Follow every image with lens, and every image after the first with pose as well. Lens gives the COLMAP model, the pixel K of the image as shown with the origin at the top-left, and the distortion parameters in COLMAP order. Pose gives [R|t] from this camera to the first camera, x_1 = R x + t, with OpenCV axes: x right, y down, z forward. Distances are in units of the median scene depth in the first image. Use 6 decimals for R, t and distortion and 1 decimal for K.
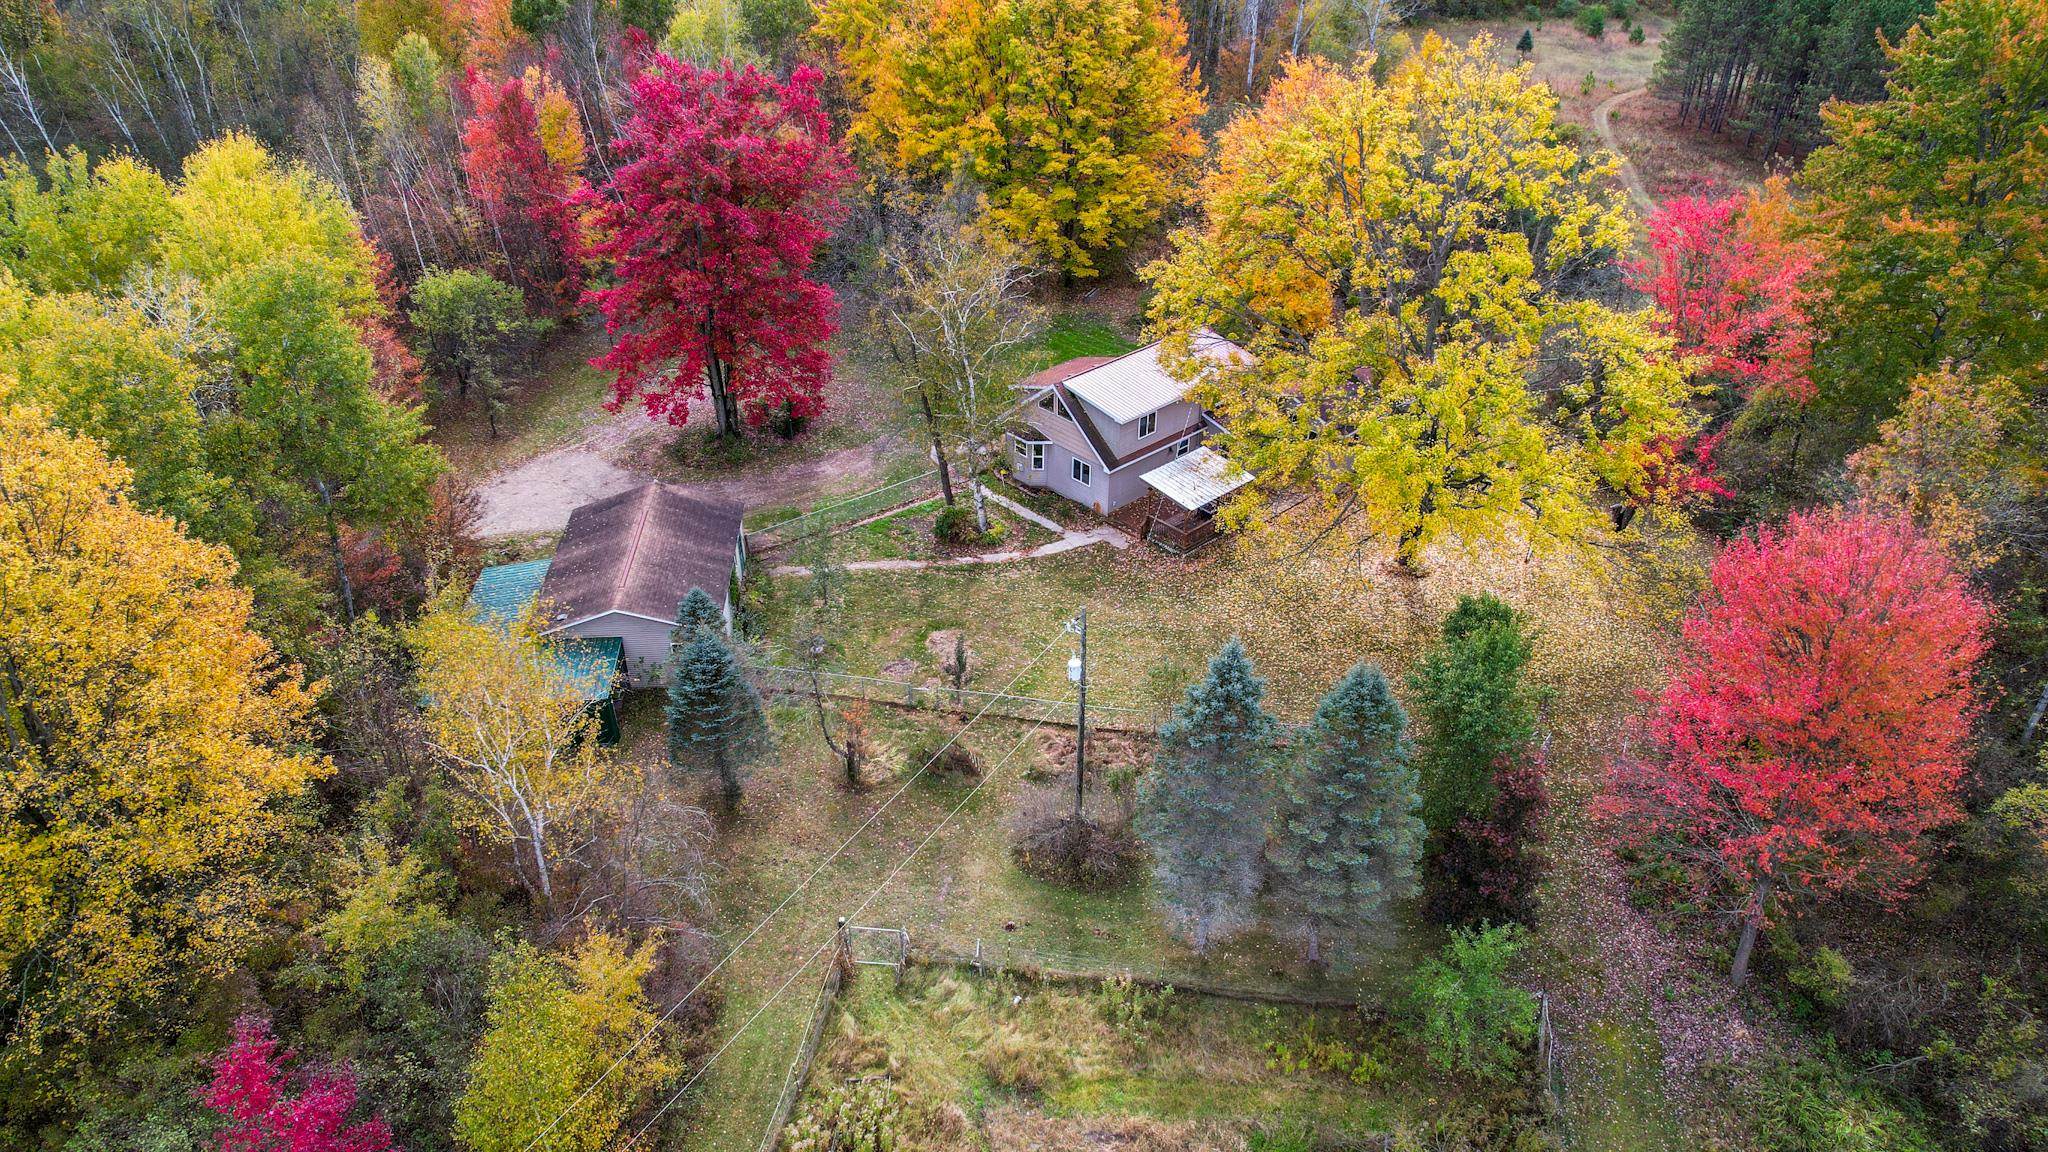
lens RADIAL K [[1313.9, 0, 1018.5], [0, 1313.9, 573.0], [0, 0, 1]] dist [-0.072264, 0.061718]
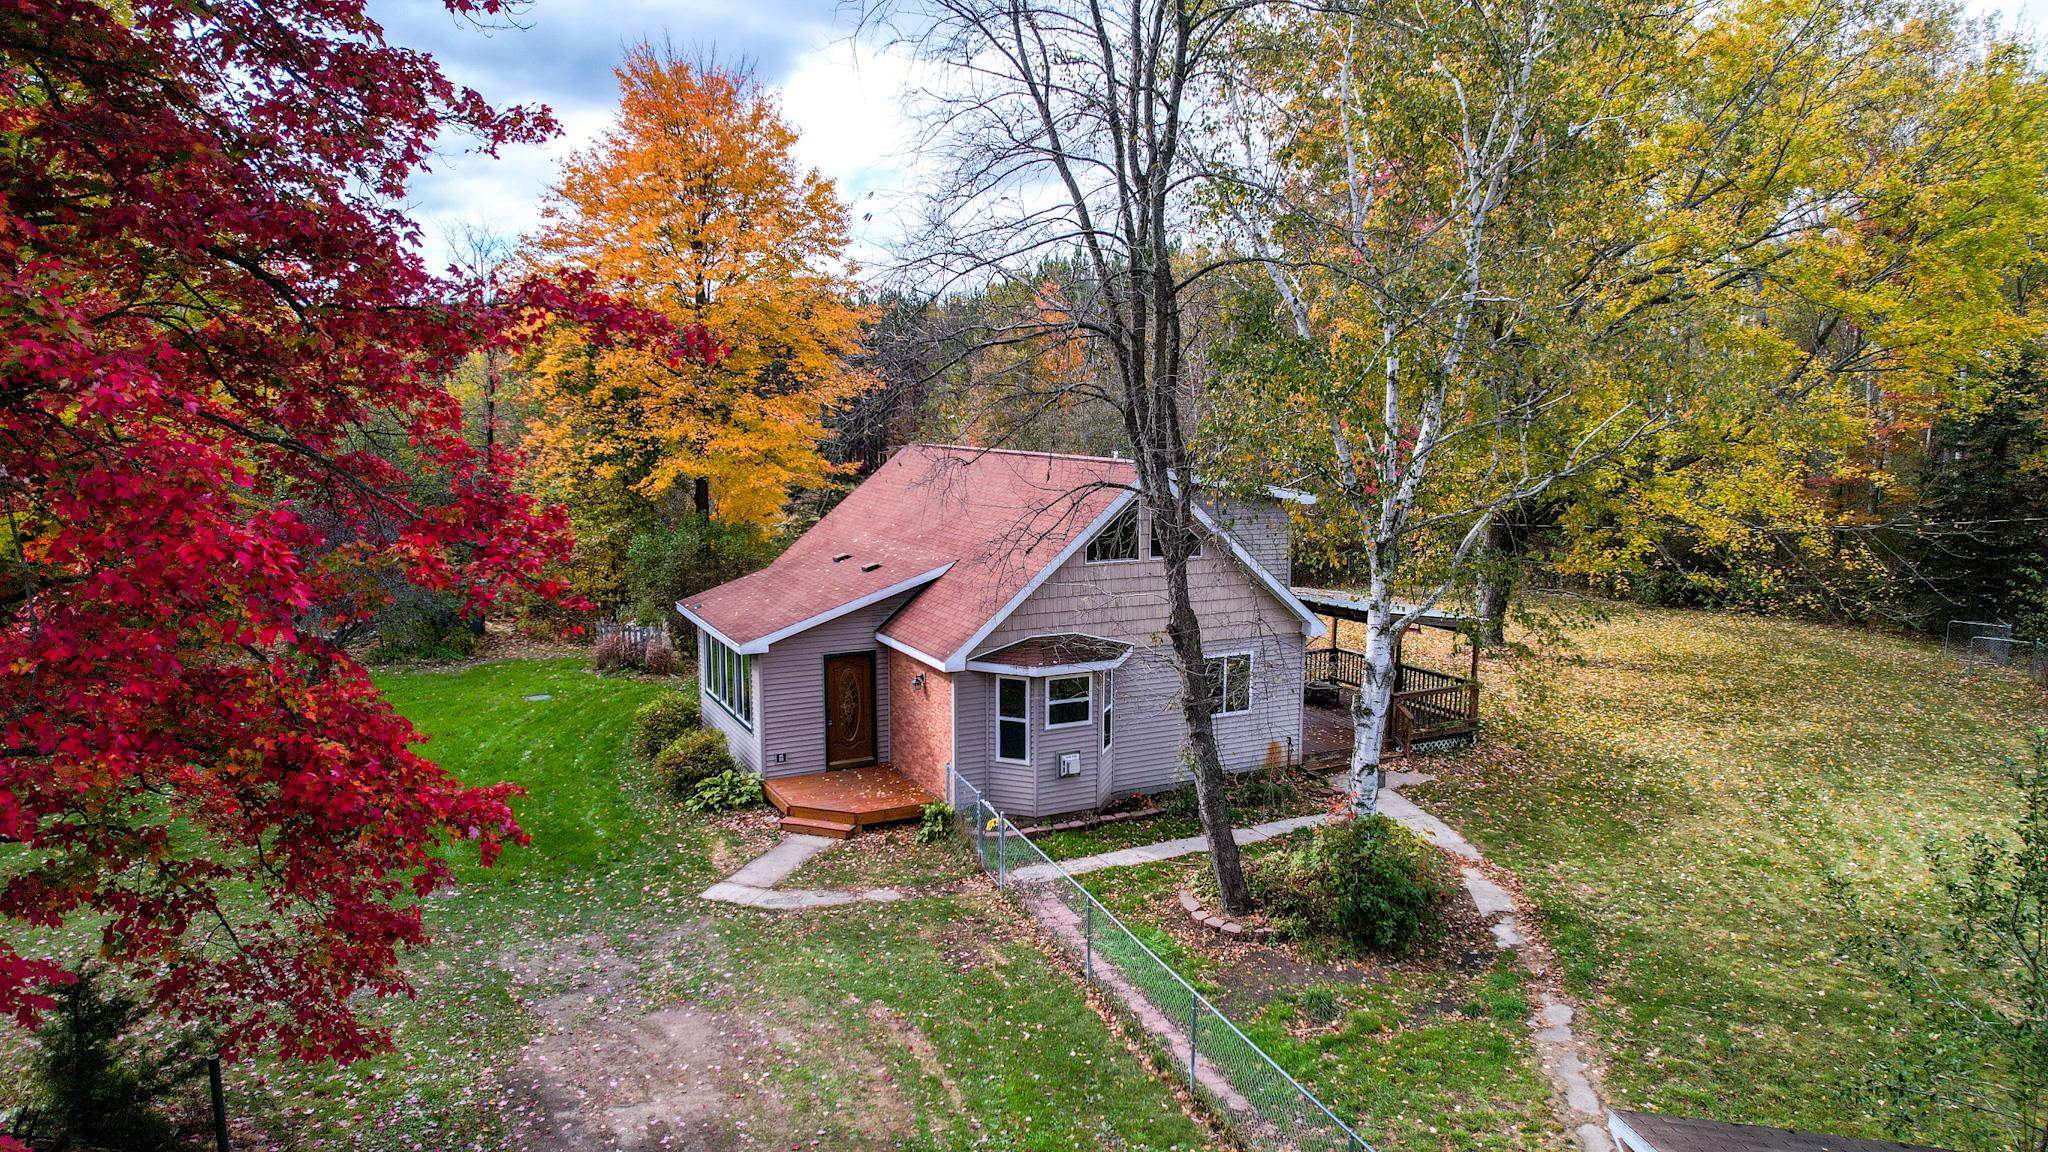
lens RADIAL K [[1313.9, 0, 1026.5], [0, 1313.9, 579.6], [0, 0, 1]] dist [-0.072264, 0.061718]
pose [[0.283824, -0.129304, 0.950118, -0.457225], [0.513983, 0.857006, -0.036908, -0.167187], [-0.809485, 0.498820, 0.309699, 1.282623]]
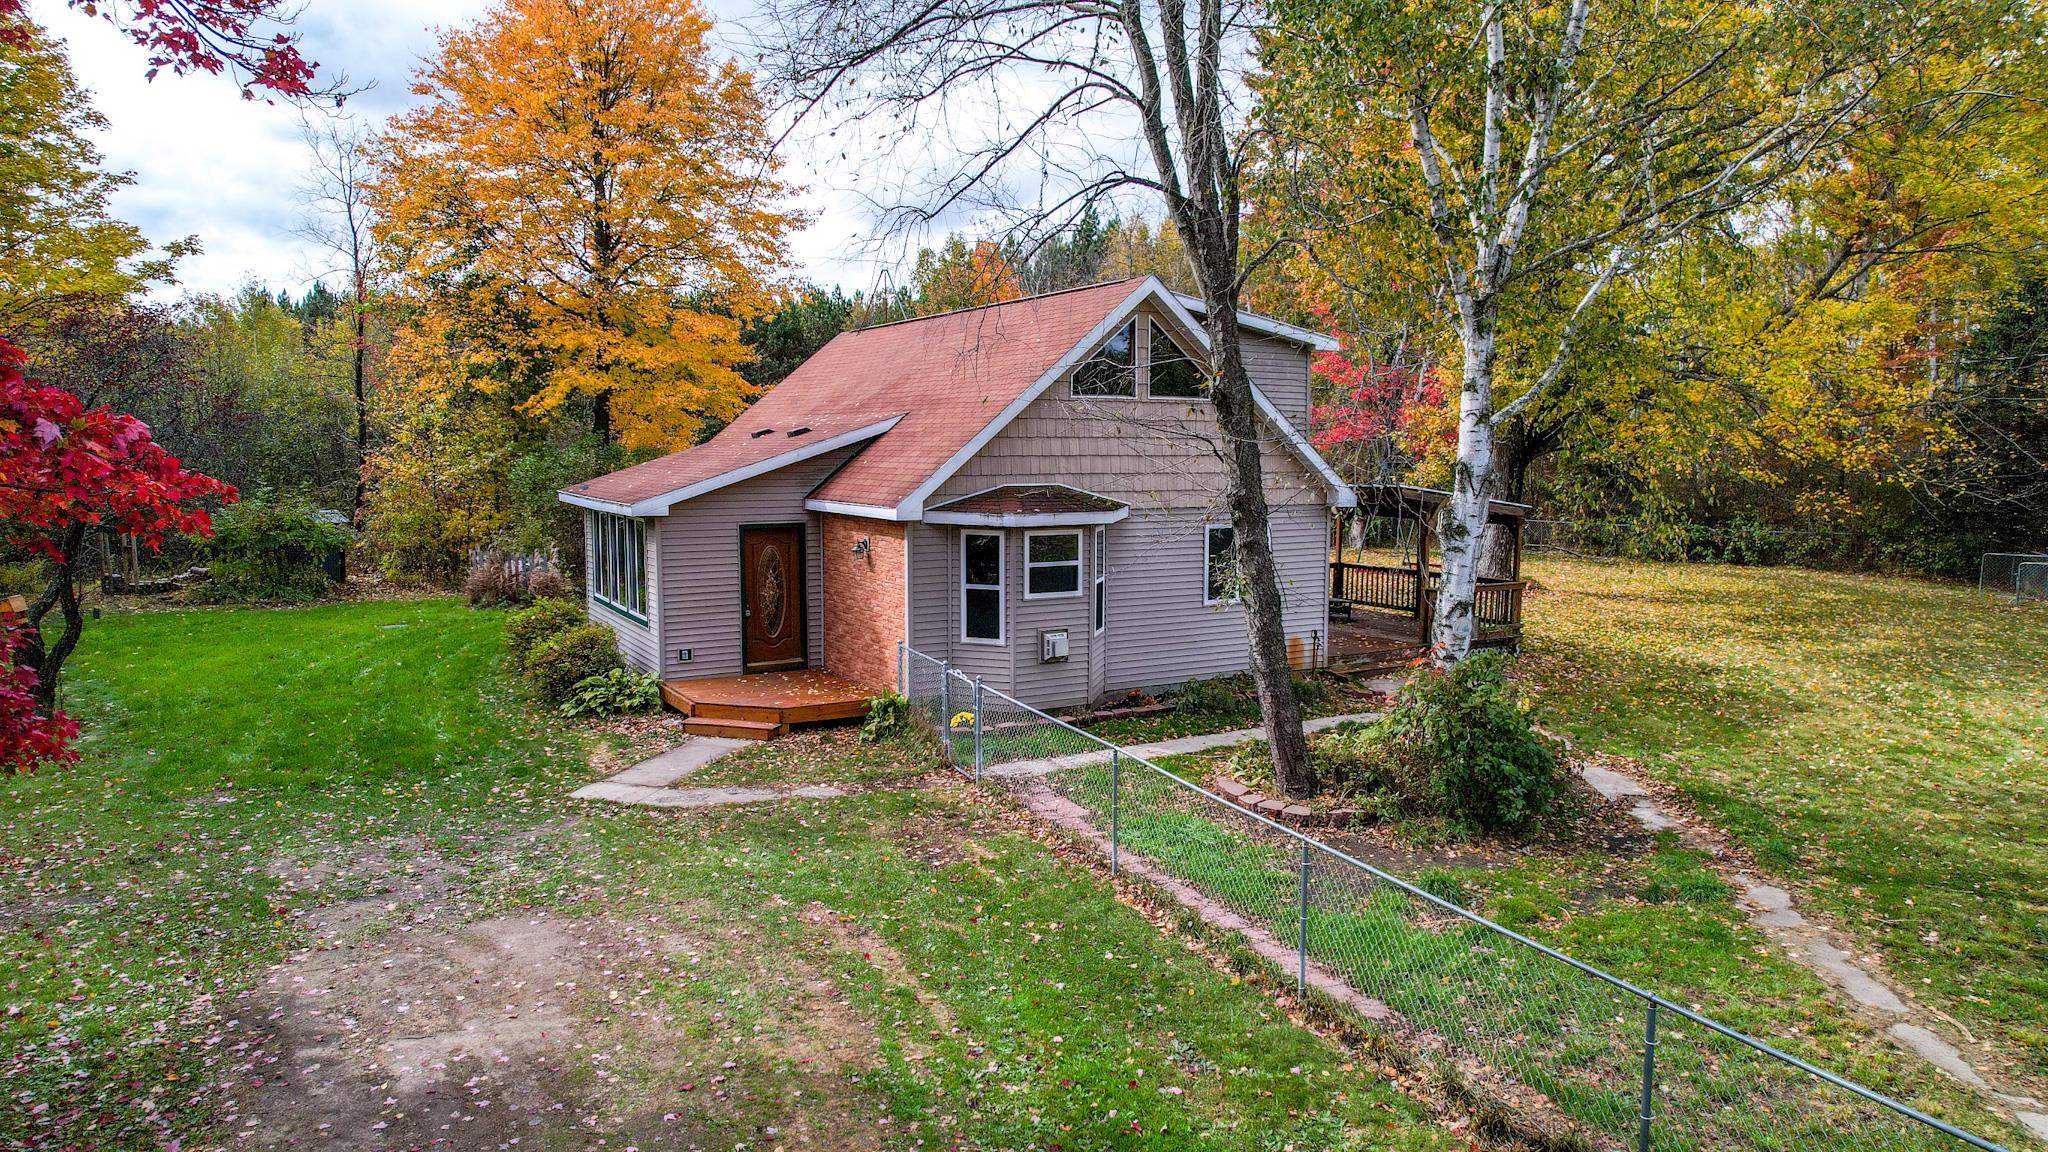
lens RADIAL K [[1313.9, 0, 1027.6], [0, 1313.9, 580.8], [0, 0, 1]] dist [-0.072264, 0.061718]
pose [[0.225722, -0.100996, 0.968942, -0.370092], [0.521933, 0.852358, -0.032744, -0.125733], [-0.822578, 0.513114, 0.245109, 1.357706]]
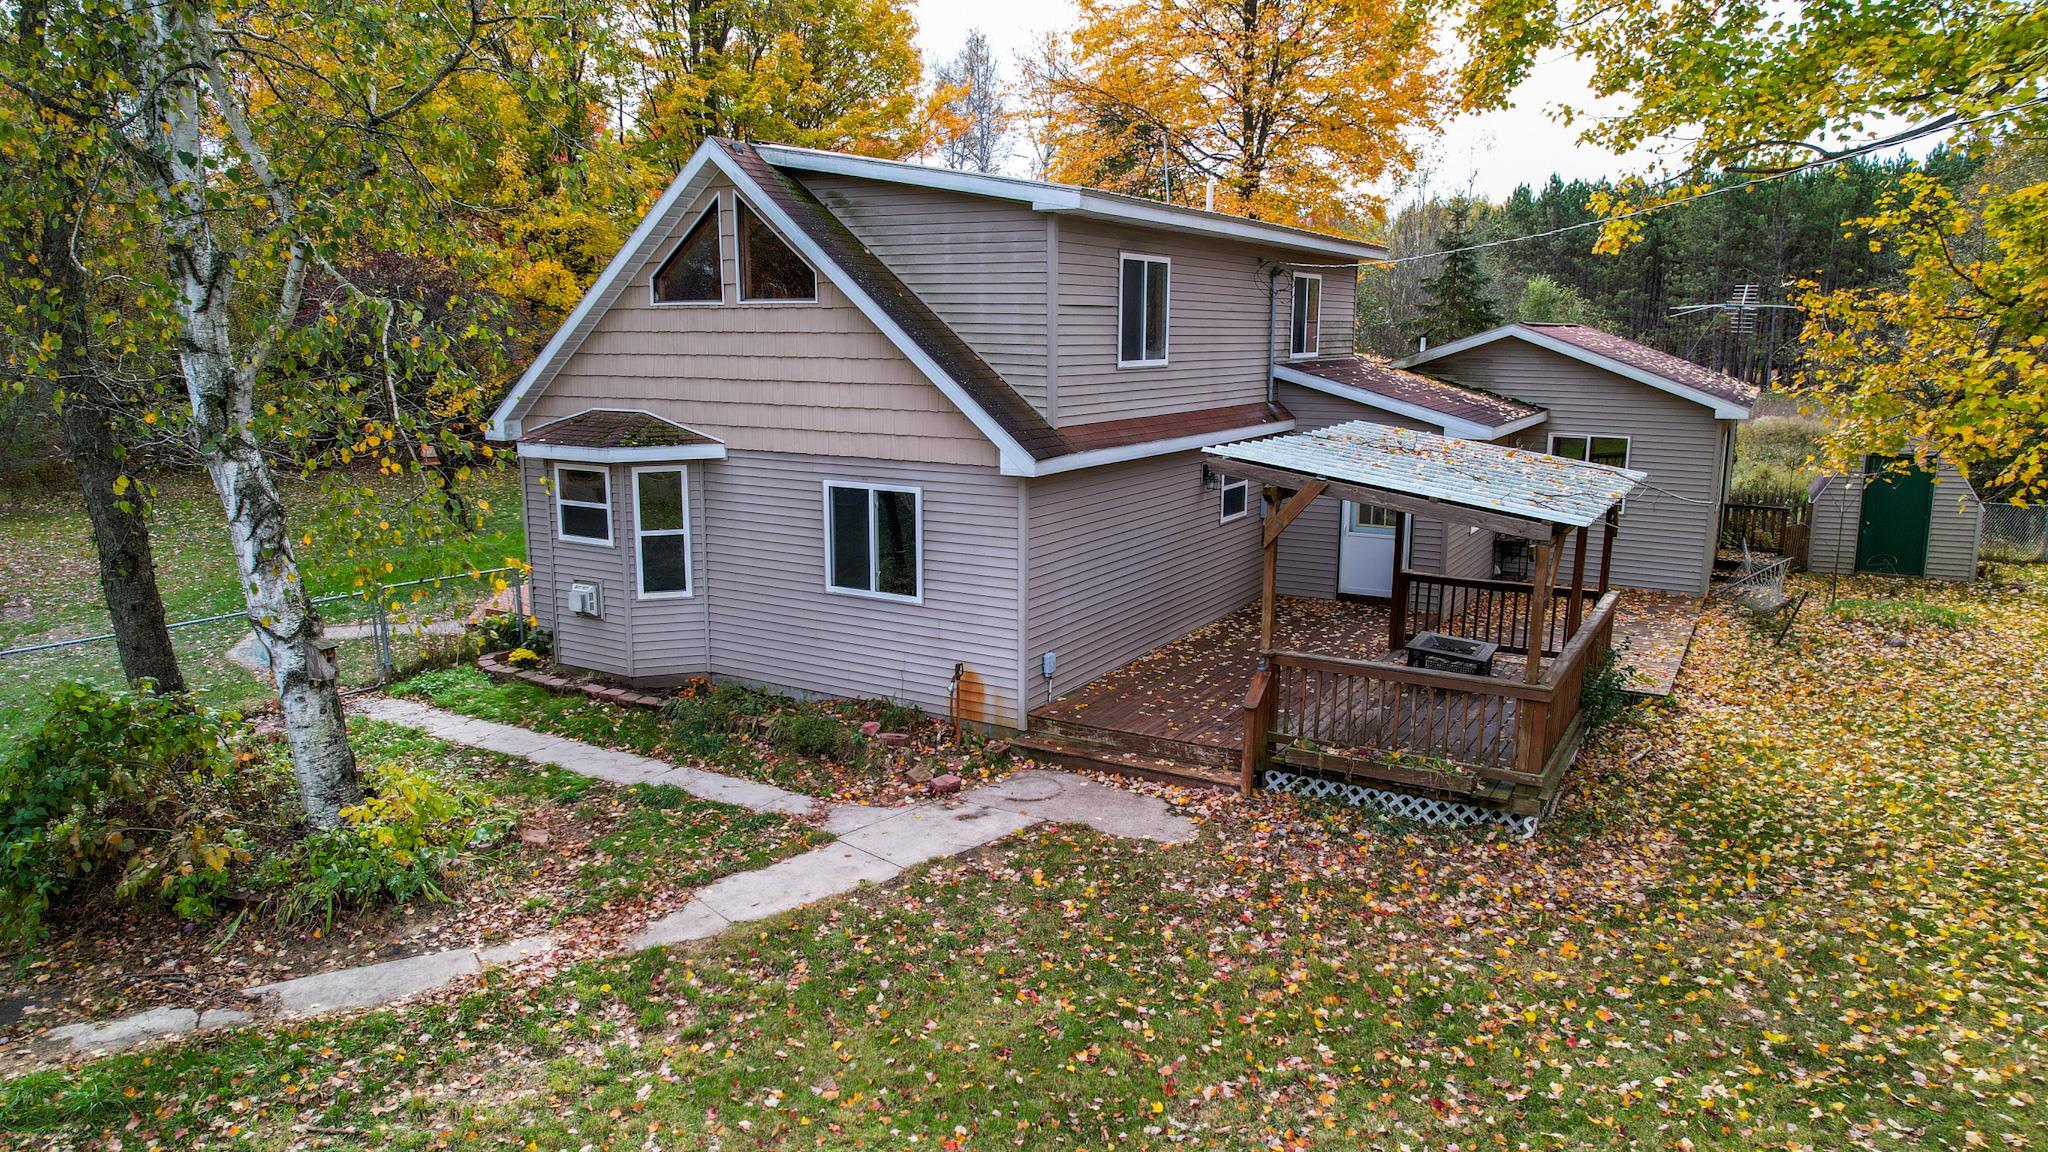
lens RADIAL K [[1313.9, 0, 1029.0], [0, 1313.9, 582.7], [0, 0, 1]] dist [-0.072264, 0.061718]
pose [[0.959269, -0.050442, 0.277953, 0.017850], [0.148792, 0.926603, -0.345352, 0.008731], [-0.240132, 0.372643, 0.896367, 1.131281]]
